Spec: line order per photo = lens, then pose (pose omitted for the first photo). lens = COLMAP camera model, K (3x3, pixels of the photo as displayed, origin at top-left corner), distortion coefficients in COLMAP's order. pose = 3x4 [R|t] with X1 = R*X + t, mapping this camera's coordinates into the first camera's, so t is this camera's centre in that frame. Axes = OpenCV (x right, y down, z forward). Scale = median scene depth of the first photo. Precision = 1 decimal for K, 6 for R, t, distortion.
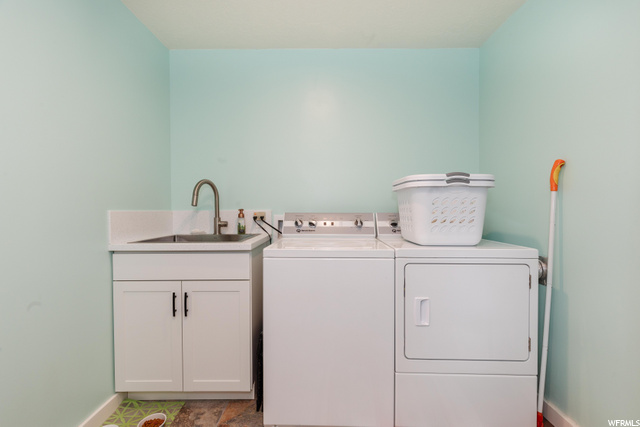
lens RADIAL K [[296.9, 0, 323.8], [0, 296.9, 200.9], [0, 0, 1]] dist [0.000281, -0.000119]
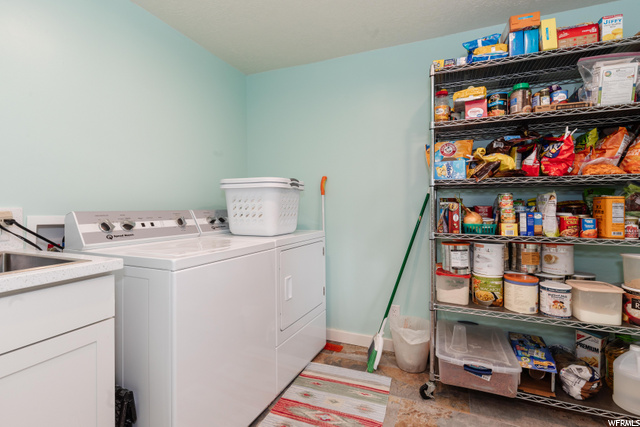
lens RADIAL K [[296.9, 0, 323.8], [0, 296.9, 200.9], [0, 0, 1]] dist [0.000281, -0.000119]
pose [[0.382988, 0.014240, 0.923643, -0.576379], [-0.026080, 0.999649, -0.004597, 0.006192], [-0.923385, -0.022328, 0.383226, 0.292694]]
